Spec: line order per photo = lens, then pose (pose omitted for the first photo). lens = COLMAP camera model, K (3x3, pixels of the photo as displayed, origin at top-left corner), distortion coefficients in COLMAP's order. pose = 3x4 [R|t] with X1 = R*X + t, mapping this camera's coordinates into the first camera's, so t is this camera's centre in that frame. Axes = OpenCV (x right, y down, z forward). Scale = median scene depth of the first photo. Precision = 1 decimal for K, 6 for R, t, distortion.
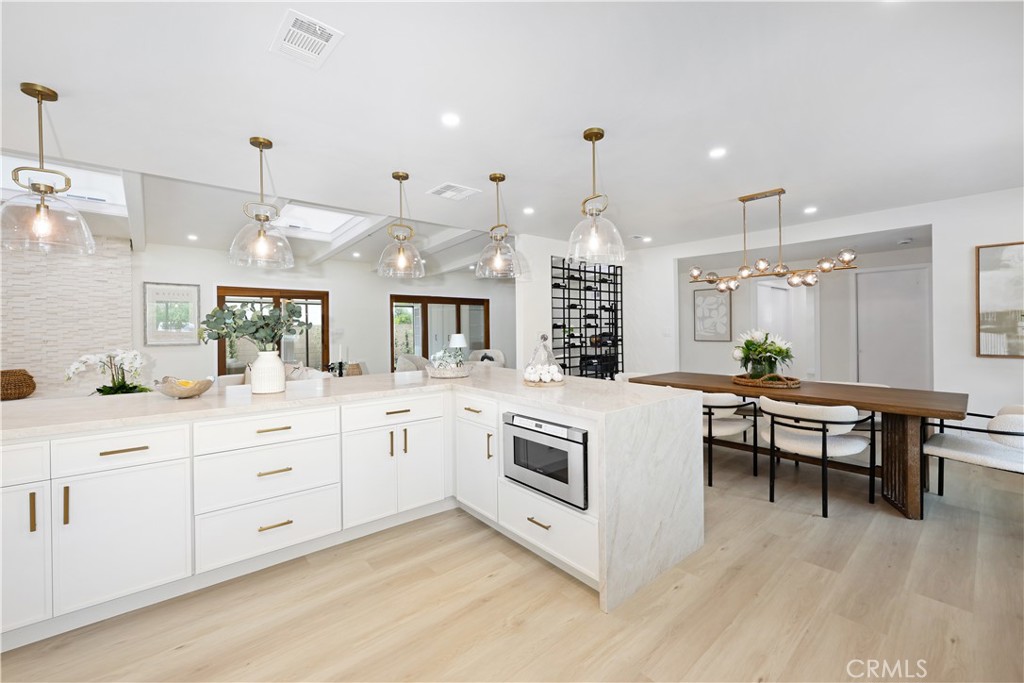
lens RADIAL K [[422.7, 0, 508.6], [0, 422.7, 336.2], [0, 0, 1]] dist [-0.001616, 0.000086]
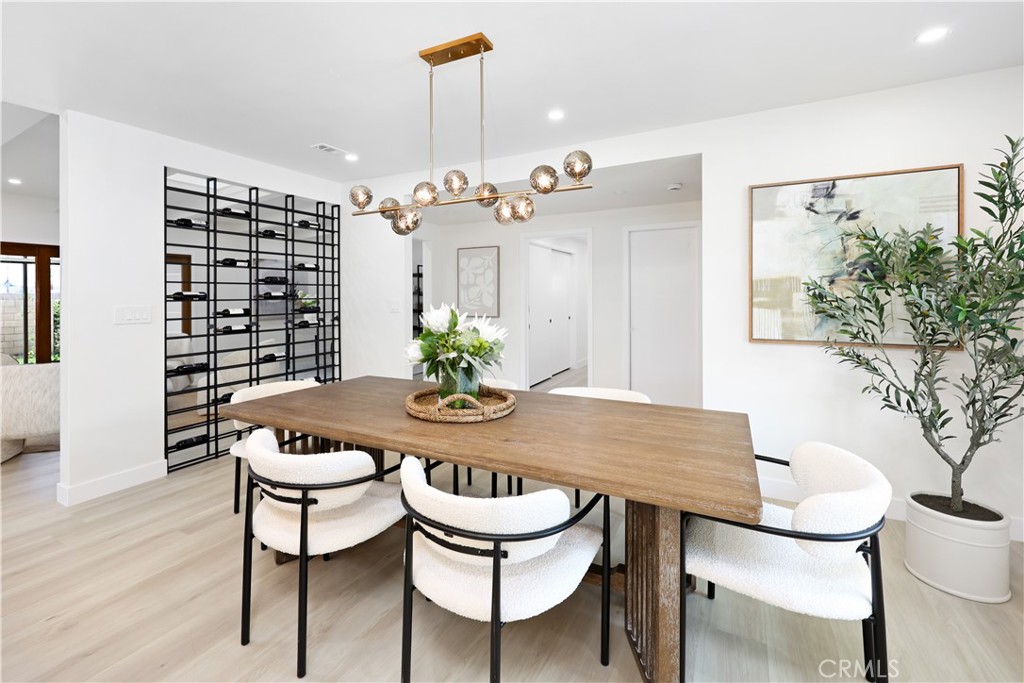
lens RADIAL K [[474.5, 0, 511.4], [0, 474.5, 321.8], [0, 0, 1]] dist [0.001702, 0.000291]
pose [[0.918748, -0.019257, 0.394374, 0.276316], [0.007092, 0.999454, 0.032281, -0.008687], [-0.394781, -0.026861, 0.918383, 0.274777]]
